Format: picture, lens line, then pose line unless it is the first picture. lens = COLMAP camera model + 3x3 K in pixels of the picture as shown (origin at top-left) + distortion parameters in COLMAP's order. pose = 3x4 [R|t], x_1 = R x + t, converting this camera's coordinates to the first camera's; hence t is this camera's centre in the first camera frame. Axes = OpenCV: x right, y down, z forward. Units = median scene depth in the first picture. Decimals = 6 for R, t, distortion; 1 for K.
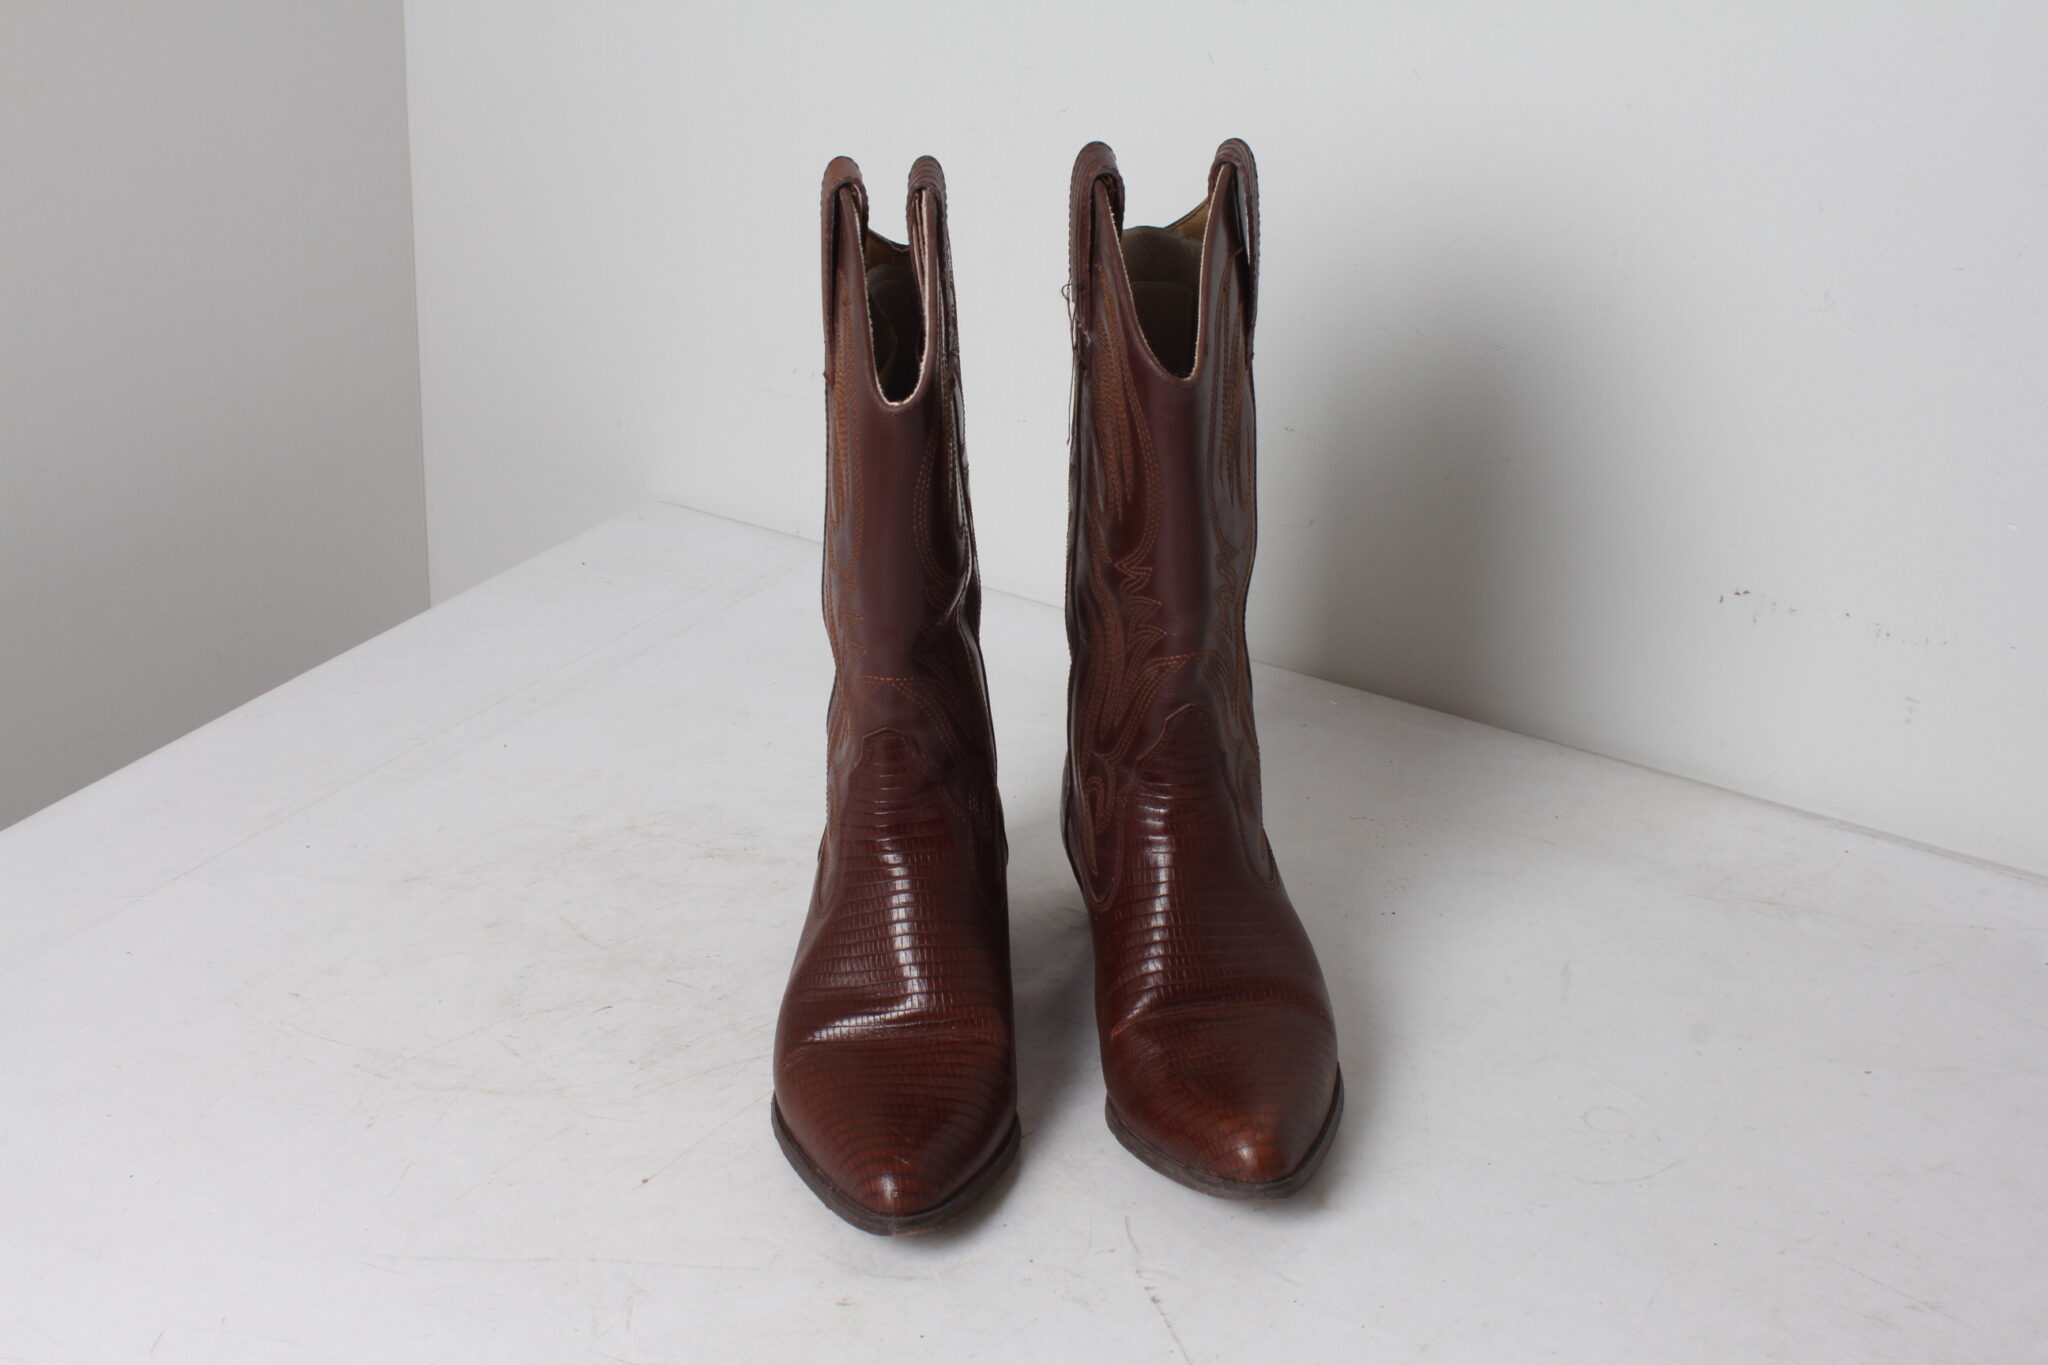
lens RADIAL K [[2792.8, 0, 1021.4], [0, 2792.8, 685.3], [0, 0, 1]] dist [-0.127806, 0.000000]
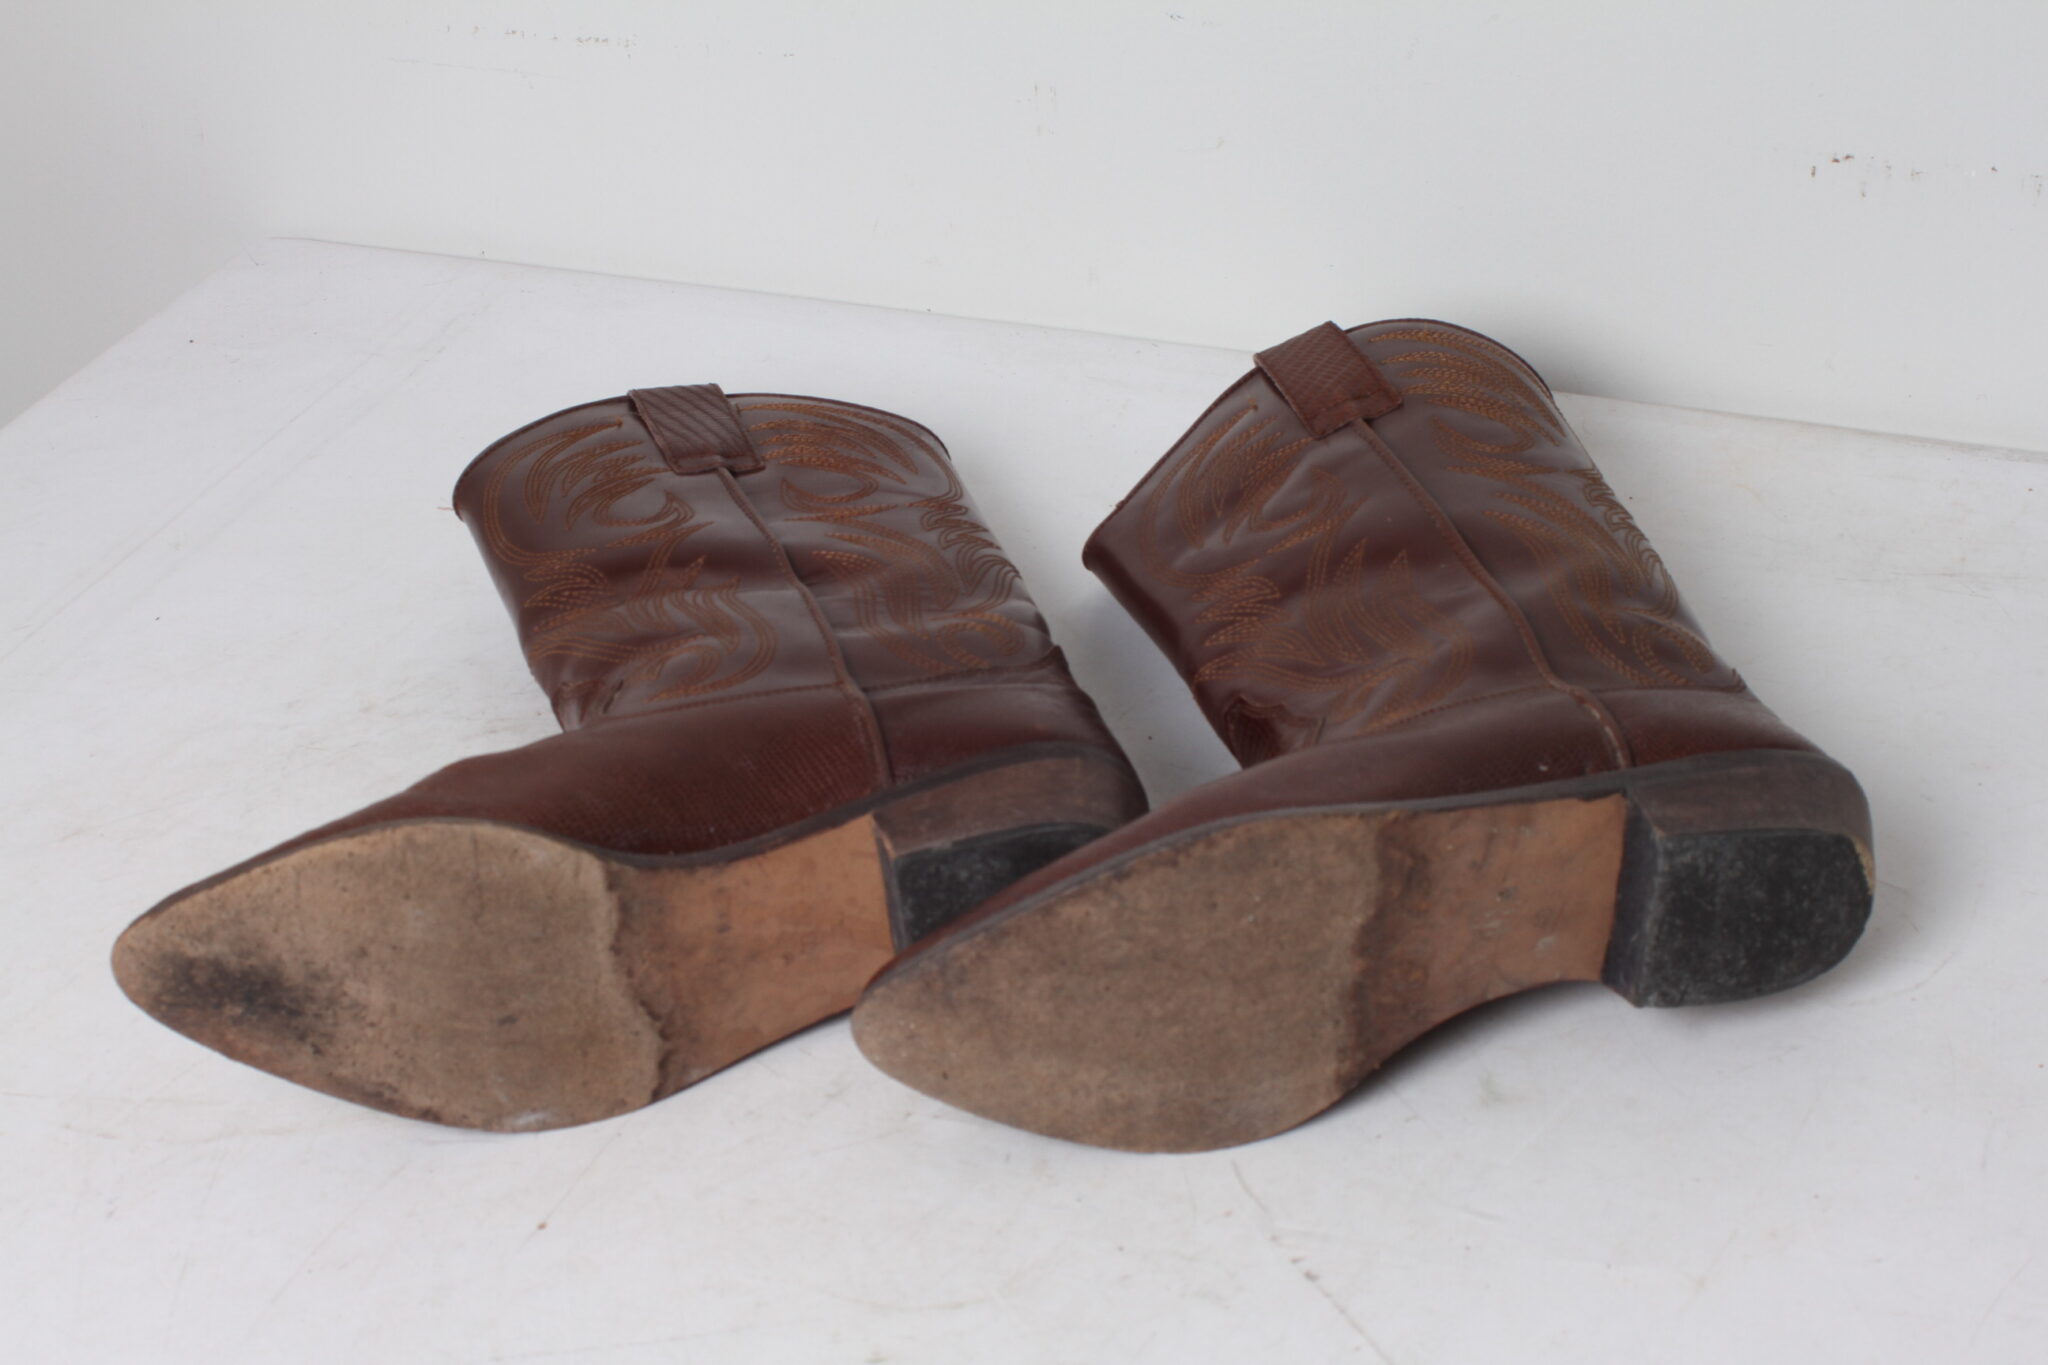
lens RADIAL K [[3477.1, 0, 1035.9], [0, 3477.1, 682.6], [0, 0, 1]] dist [-0.052212, 0.000000]
pose [[0.981329, -0.153455, 0.115949, -0.080062], [0.142190, 0.984784, 0.099913, -0.019976], [-0.129517, -0.081561, 0.988217, 0.121350]]
